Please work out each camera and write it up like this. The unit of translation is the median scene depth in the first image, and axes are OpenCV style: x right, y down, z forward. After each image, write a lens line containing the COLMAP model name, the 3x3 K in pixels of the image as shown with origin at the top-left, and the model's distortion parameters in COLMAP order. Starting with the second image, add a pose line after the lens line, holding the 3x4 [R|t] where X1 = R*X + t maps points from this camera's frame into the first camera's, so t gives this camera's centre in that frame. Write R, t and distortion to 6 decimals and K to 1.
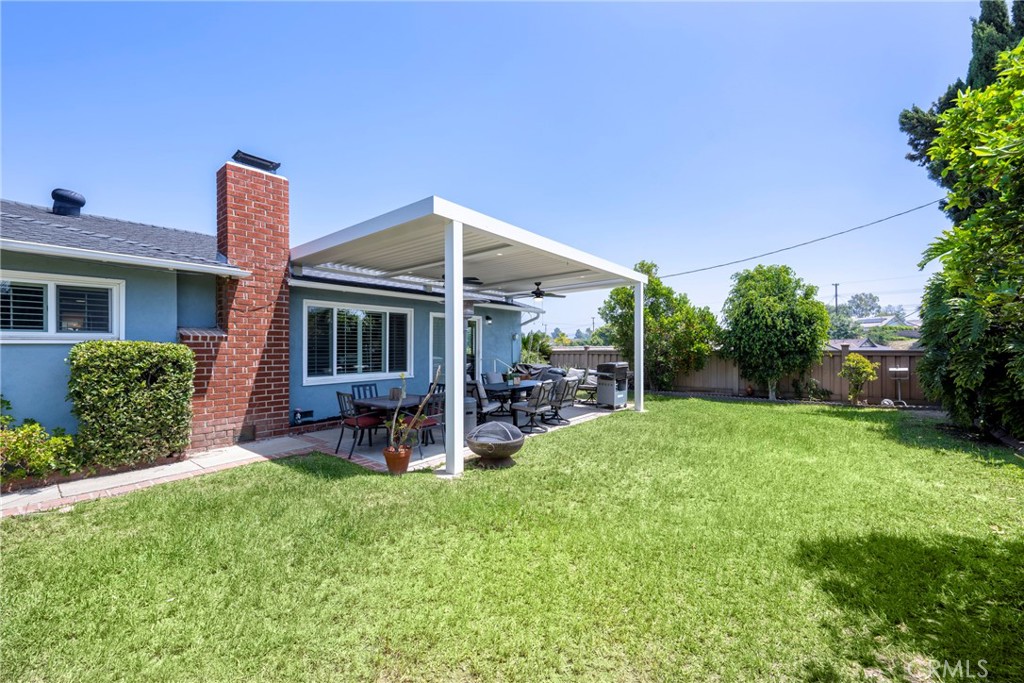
lens RADIAL K [[401.6, 0, 508.8], [0, 401.6, 343.6], [0, 0, 1]] dist [-0.000947, 0.000097]
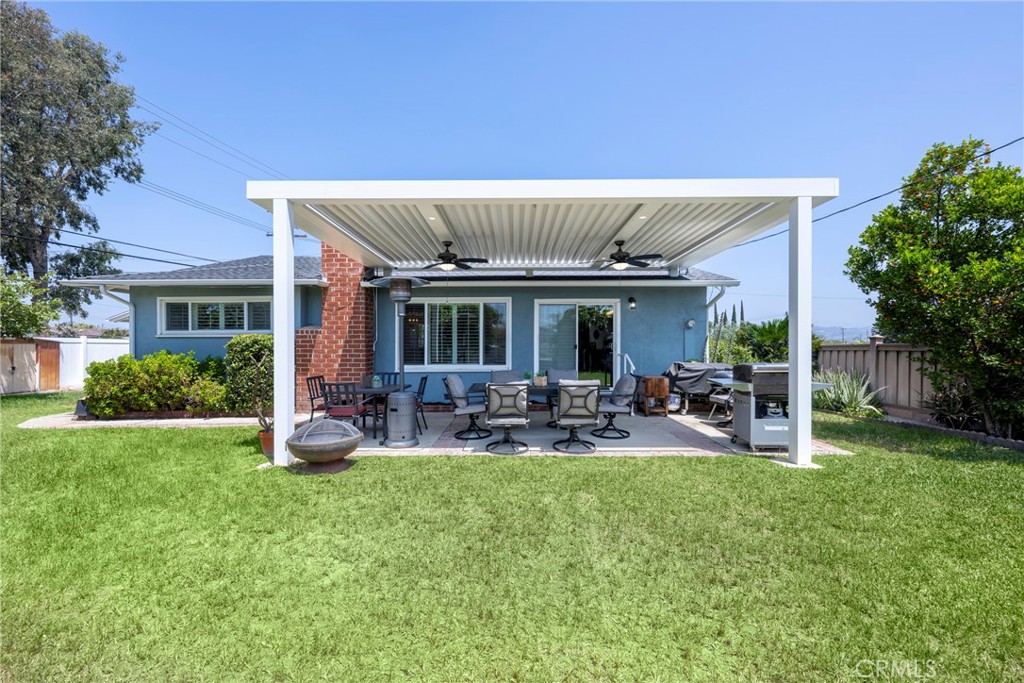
lens RADIAL K [[407.1, 0, 511.1], [0, 407.1, 347.6], [0, 0, 1]] dist [-0.000893, -0.000084]
pose [[0.626044, 0.002845, -0.779783, 0.567647], [0.006286, 0.999942, 0.008694, 0.024182], [0.779763, -0.010345, 0.625990, 0.486493]]
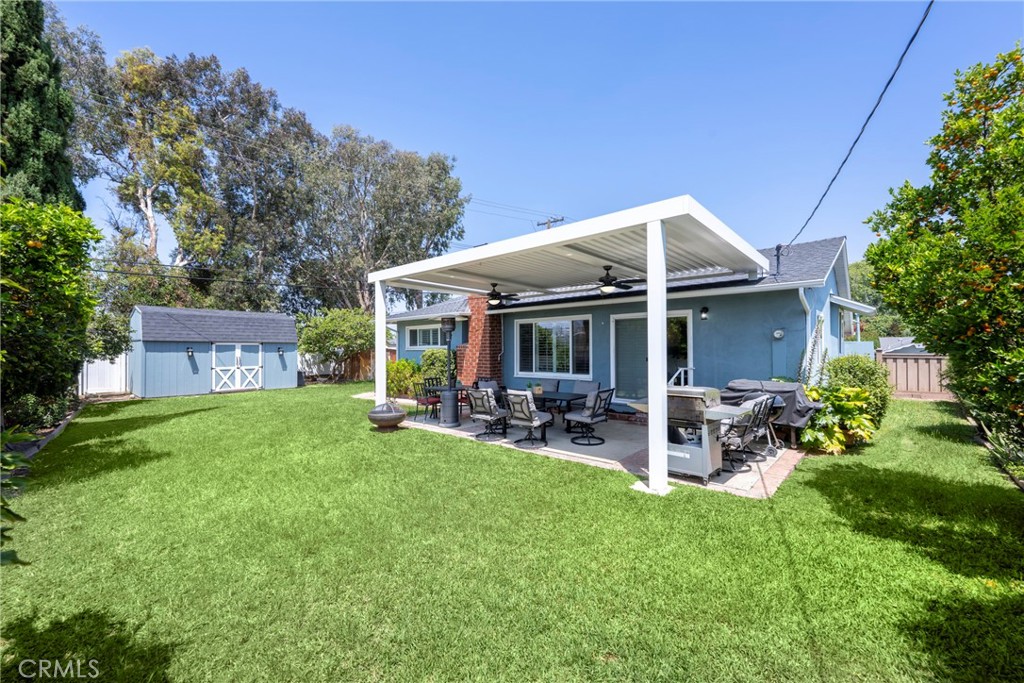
lens RADIAL K [[407.1, 0, 511.1], [0, 407.1, 347.6], [0, 0, 1]] dist [-0.000893, -0.000084]
pose [[-0.044471, 0.001324, -0.999010, 0.949062], [0.013471, 0.999909, 0.000726, -0.005673], [0.998920, -0.013425, -0.044484, 0.978716]]
